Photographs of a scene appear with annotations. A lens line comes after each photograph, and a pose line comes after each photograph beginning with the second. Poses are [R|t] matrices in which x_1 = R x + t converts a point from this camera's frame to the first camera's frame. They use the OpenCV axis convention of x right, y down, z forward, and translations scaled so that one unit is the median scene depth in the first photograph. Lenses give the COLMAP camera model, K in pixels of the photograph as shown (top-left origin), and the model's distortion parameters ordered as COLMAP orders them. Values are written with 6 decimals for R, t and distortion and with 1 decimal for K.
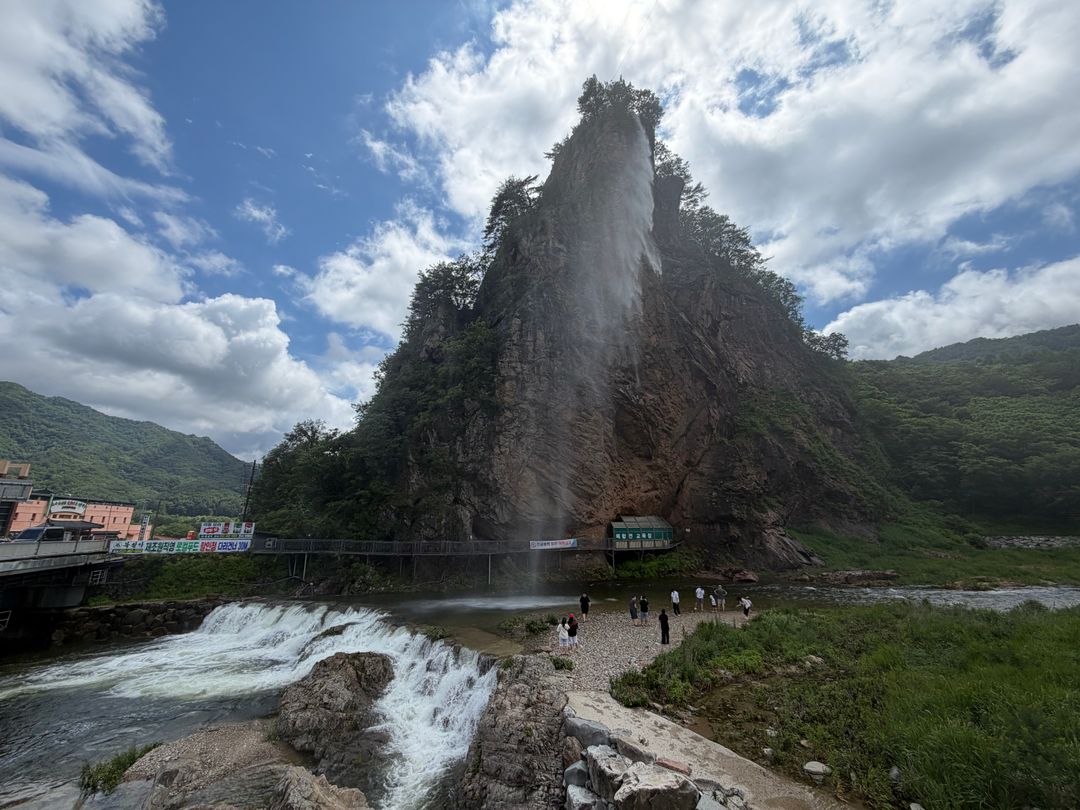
lens RADIAL K [[425.4, 0, 538.3], [0, 425.4, 404.3], [0, 0, 1]] dist [0.000601, -0.000184]
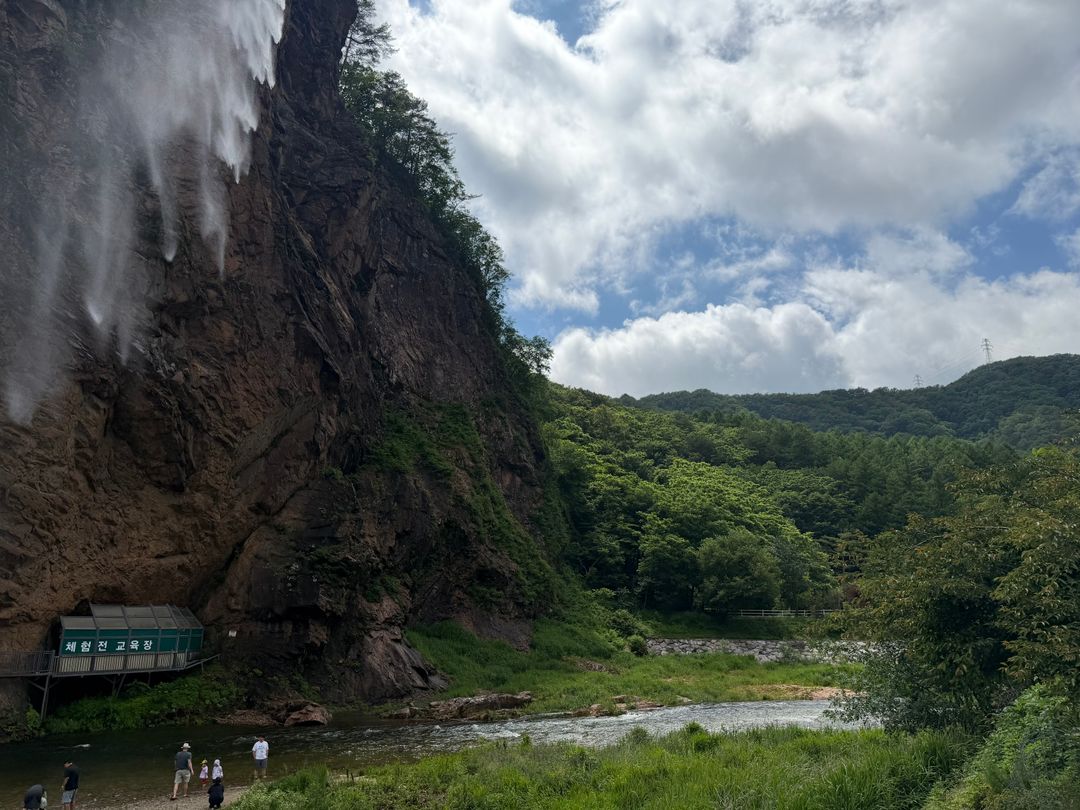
lens RADIAL K [[745.3, 0, 537.9], [0, 745.3, 413.0], [0, 0, 1]] dist [0.126150, -0.212215]
pose [[0.816984, 0.158586, 0.554426, 0.110845], [-0.161427, 0.985898, -0.044127, 0.007953], [-0.553605, -0.053448, 0.831062, 0.027734]]
